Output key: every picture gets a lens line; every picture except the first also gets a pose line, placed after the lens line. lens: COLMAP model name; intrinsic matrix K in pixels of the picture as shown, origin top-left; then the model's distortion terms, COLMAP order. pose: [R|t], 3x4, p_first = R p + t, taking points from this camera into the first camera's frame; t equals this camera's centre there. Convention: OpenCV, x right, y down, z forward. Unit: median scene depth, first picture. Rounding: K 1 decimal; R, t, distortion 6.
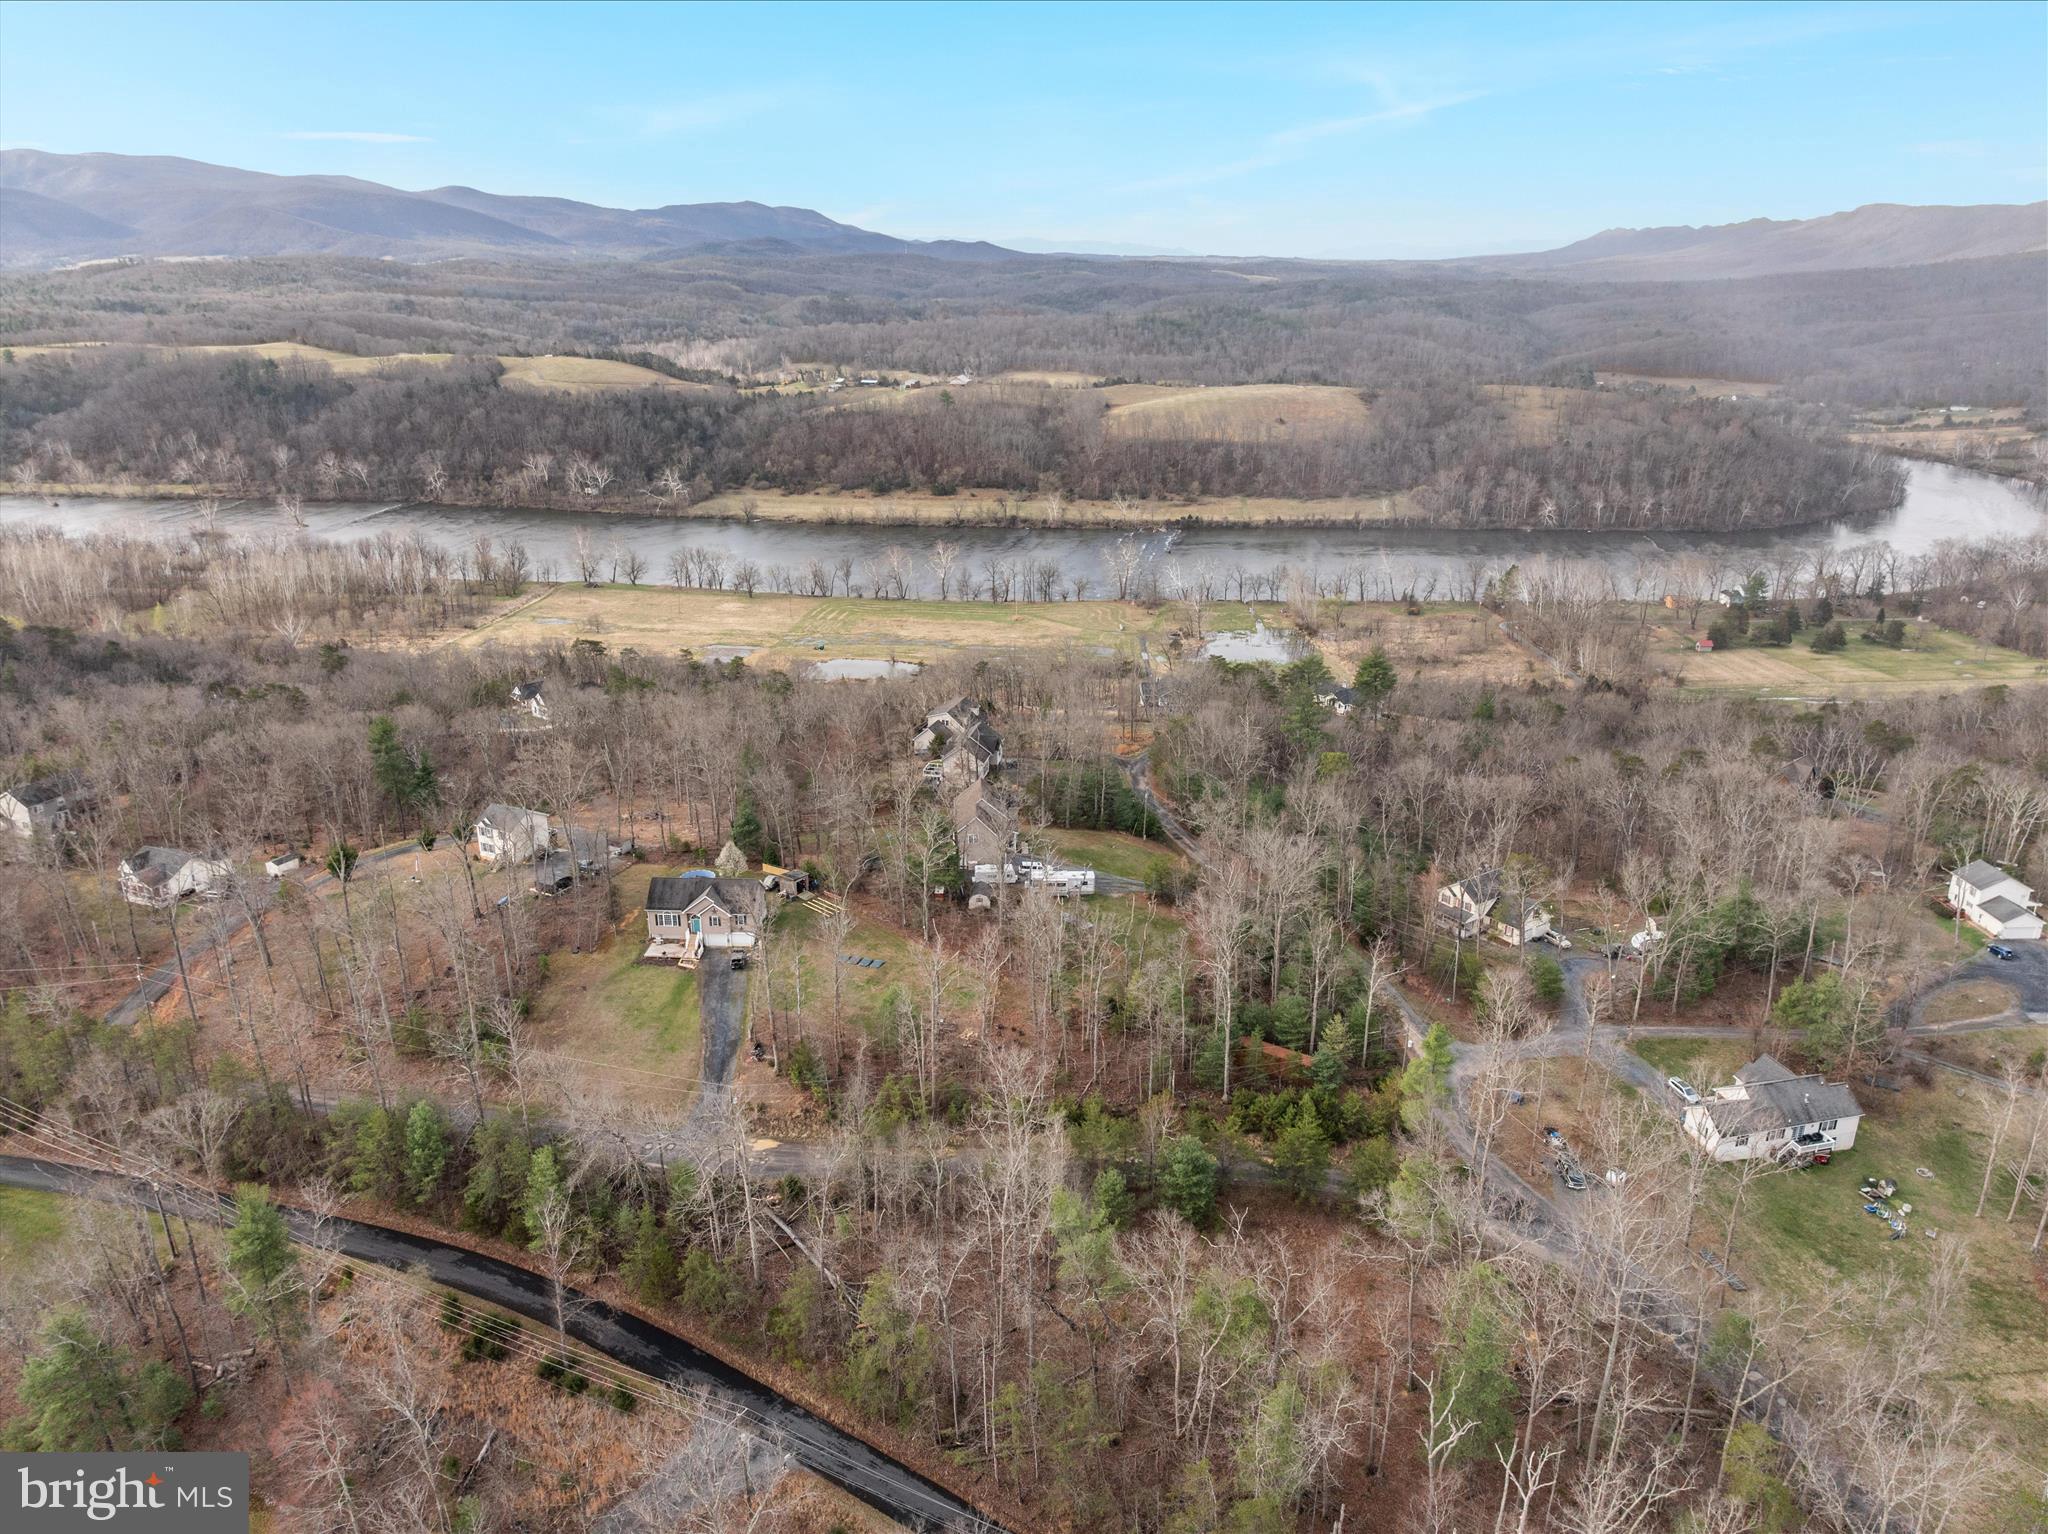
lens RADIAL K [[1468.4, 0, 1024.0], [0, 1468.4, 767.0], [0, 0, 1]] dist [-0.010055, -0.027456]
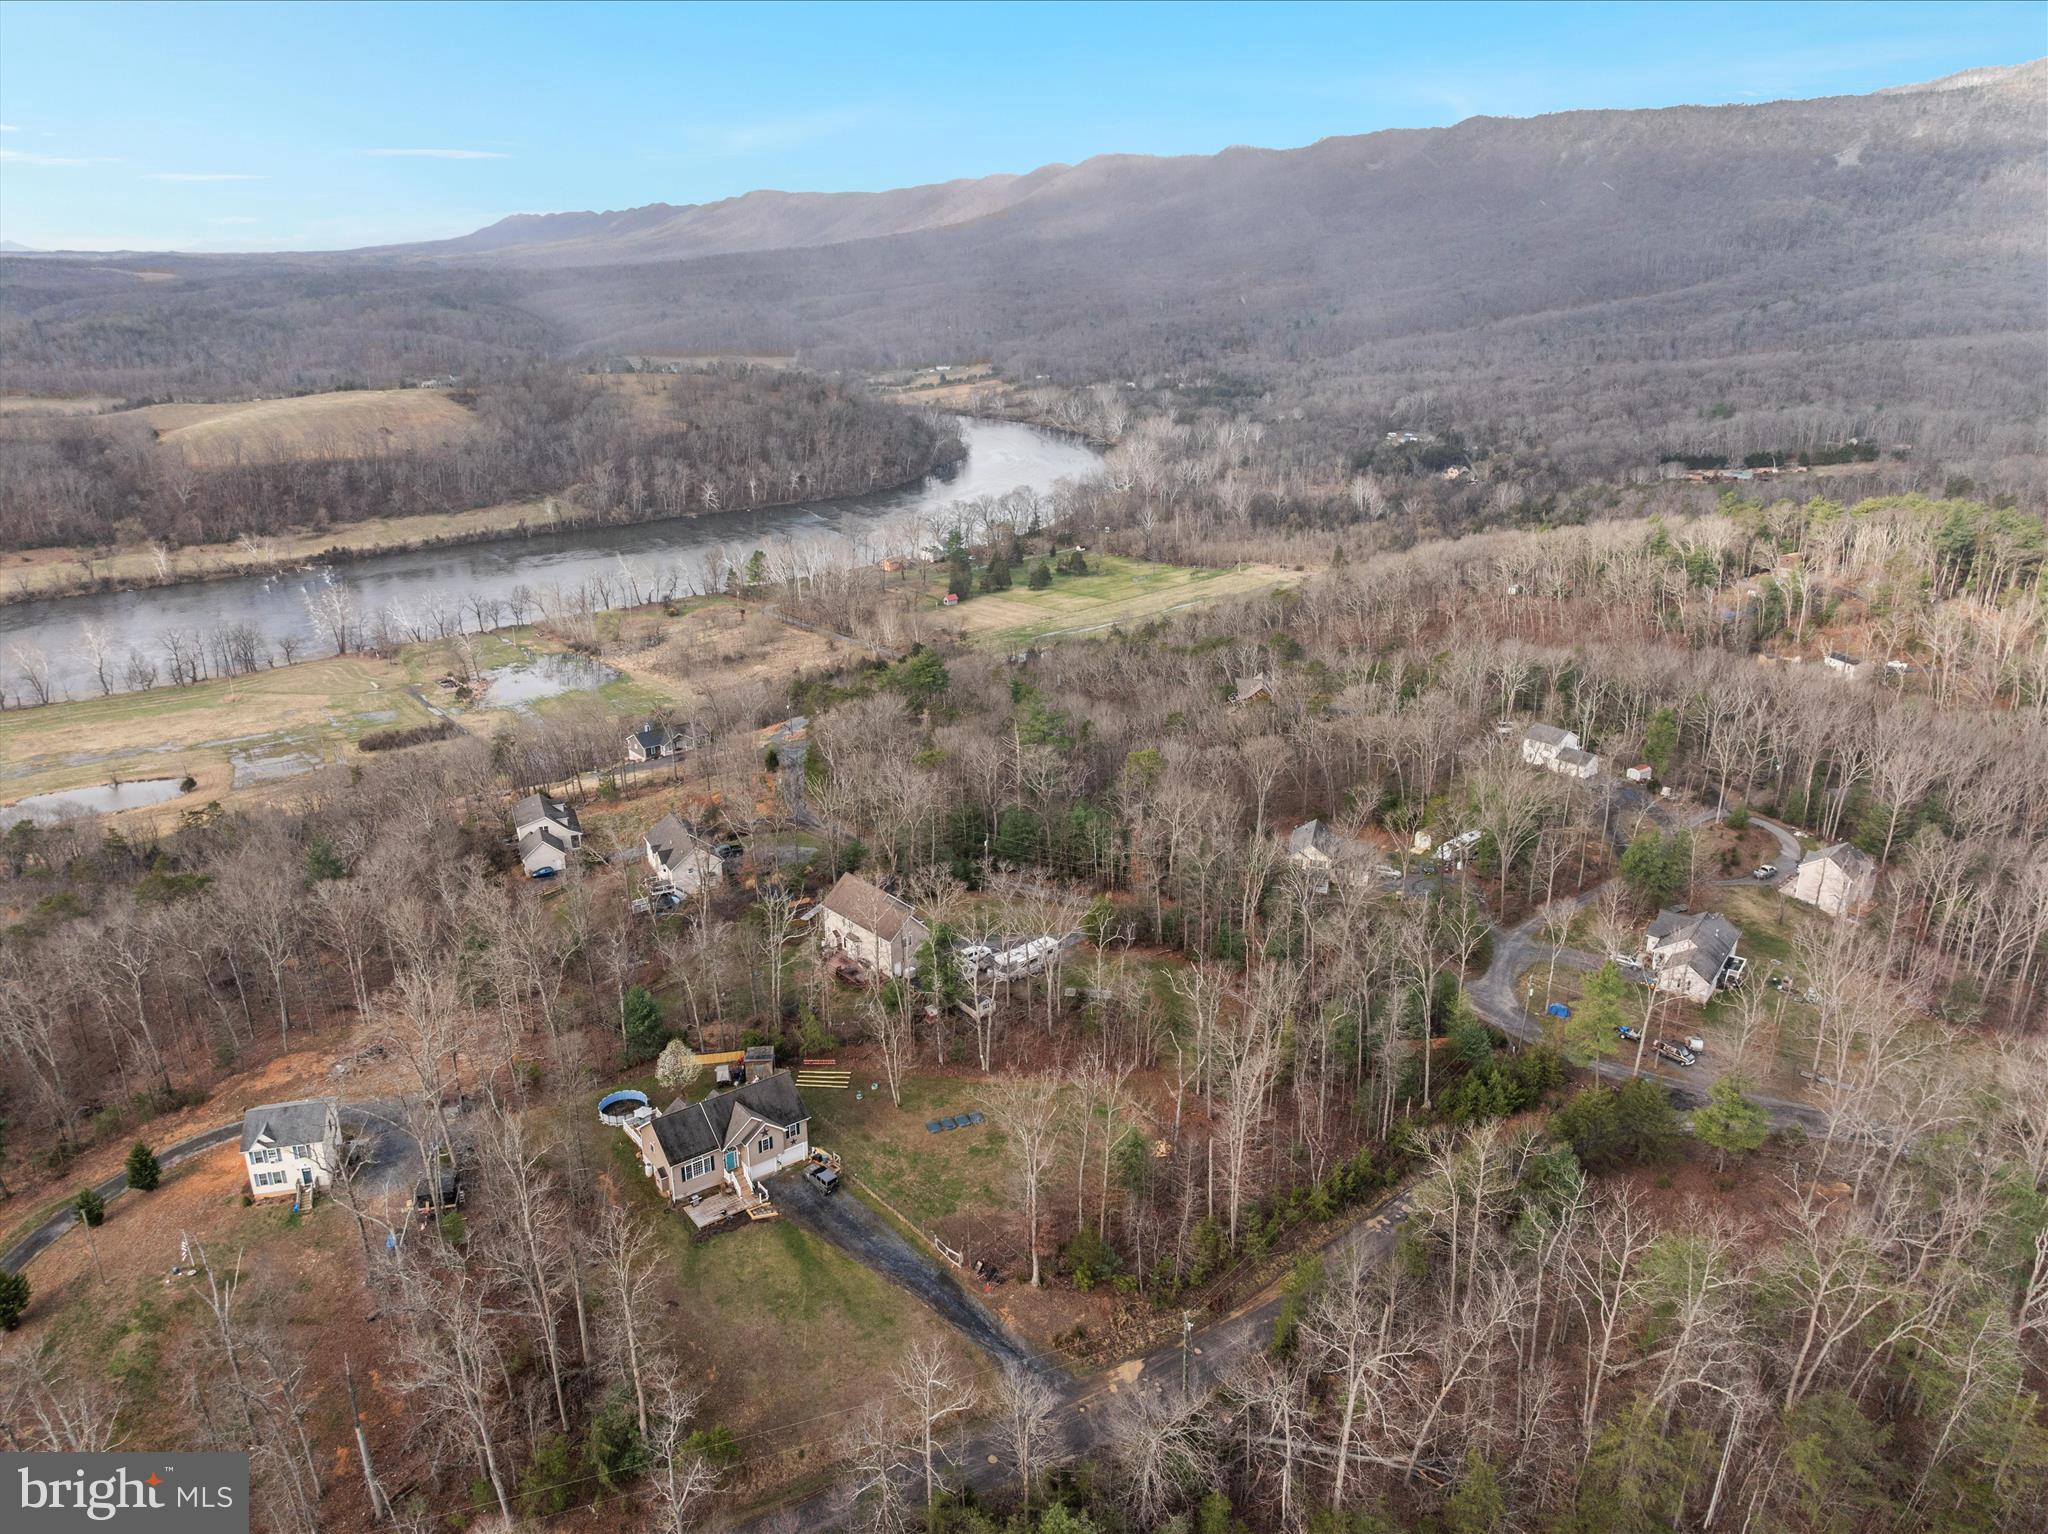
lens RADIAL K [[1468.4, 0, 1024.0], [0, 1468.4, 767.0], [0, 0, 1]] dist [-0.010055, -0.027456]
pose [[0.769679, -0.221000, 0.598960, -0.119692], [0.216220, 0.972966, 0.081150, -0.026613], [-0.600702, 0.067048, 0.796656, 0.073275]]
